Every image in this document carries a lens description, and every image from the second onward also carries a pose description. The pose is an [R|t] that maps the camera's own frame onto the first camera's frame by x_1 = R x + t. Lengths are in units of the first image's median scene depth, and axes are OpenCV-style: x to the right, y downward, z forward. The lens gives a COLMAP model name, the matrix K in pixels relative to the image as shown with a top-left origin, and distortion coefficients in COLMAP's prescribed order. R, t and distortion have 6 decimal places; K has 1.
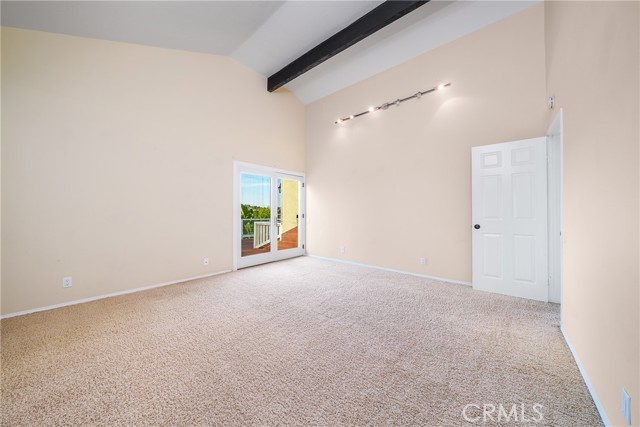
lens RADIAL K [[221.6, 0, 320.3], [0, 221.6, 212.2], [0, 0, 1]] dist [-0.003145, -0.000116]
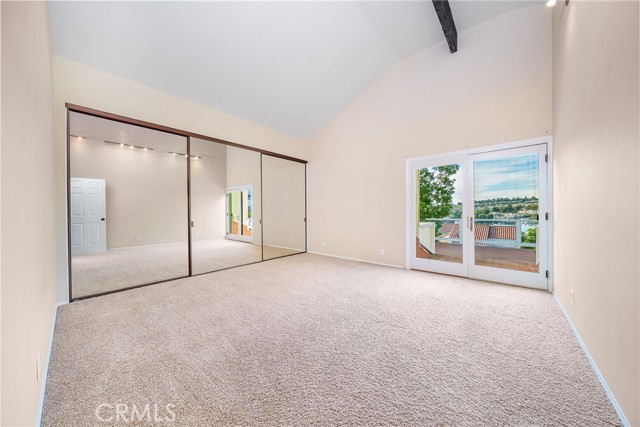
lens RADIAL K [[221.6, 0, 317.7], [0, 221.6, 211.3], [0, 0, 1]] dist [-0.003145, -0.000116]
pose [[-0.021426, -0.004801, -0.999759, 0.532000], [0.001607, 0.999987, -0.004837, 0.006846], [0.999769, -0.001710, -0.021419, 0.530467]]
